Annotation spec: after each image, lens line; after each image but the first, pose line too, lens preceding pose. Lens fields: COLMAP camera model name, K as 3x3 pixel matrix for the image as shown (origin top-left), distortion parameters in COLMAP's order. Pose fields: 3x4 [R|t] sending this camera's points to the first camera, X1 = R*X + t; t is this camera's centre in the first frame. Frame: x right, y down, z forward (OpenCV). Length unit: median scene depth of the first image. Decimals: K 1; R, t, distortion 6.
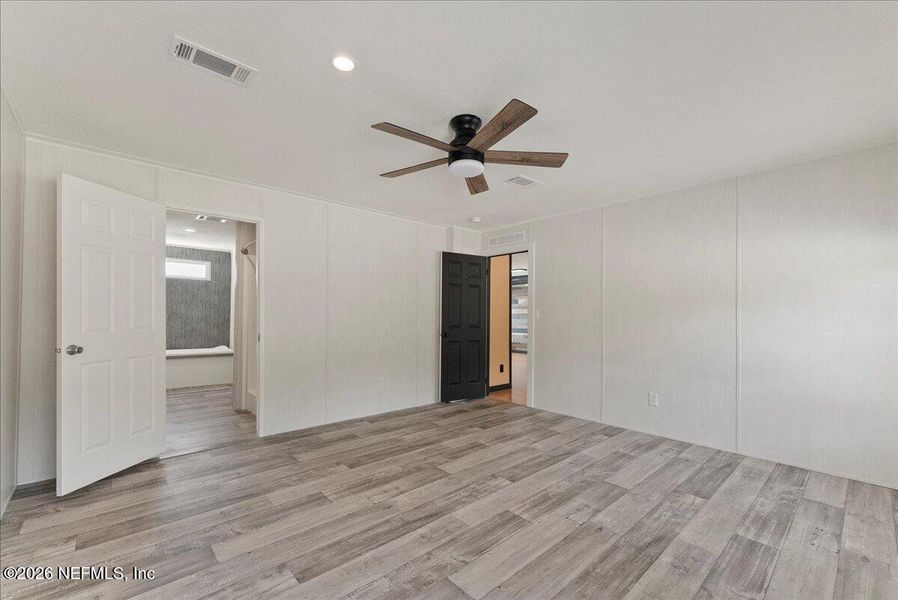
lens RADIAL K [[367.3, 0, 452.0], [0, 367.3, 306.9], [0, 0, 1]] dist [0.010376, -0.000100]
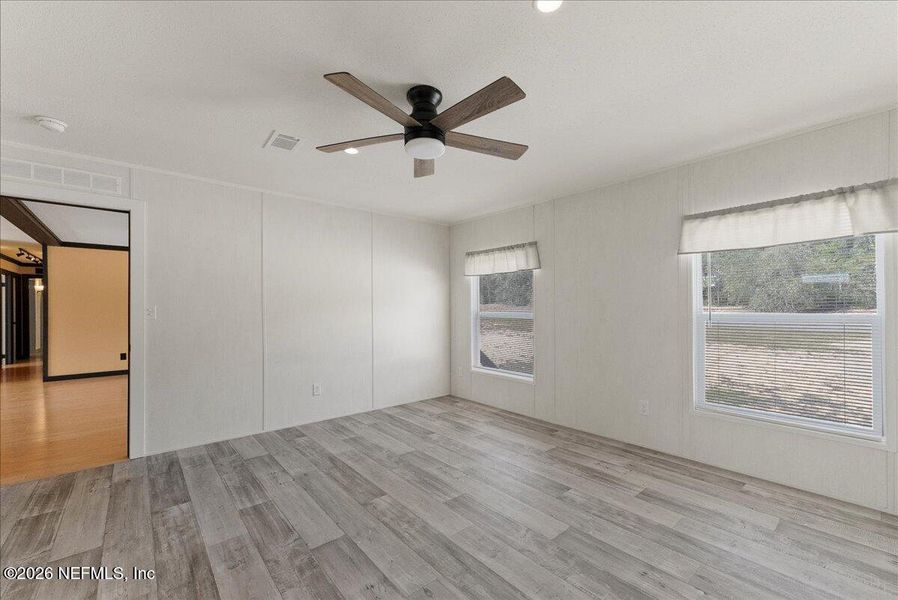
lens RADIAL K [[367.3, 0, 447.3], [0, 367.3, 302.4], [0, 0, 1]] dist [0.010376, -0.000100]
pose [[0.048631, 0.019221, 0.998632, -0.433049], [-0.015209, 0.999713, -0.018501, 0.006740], [-0.998701, -0.014289, 0.048910, 0.463407]]
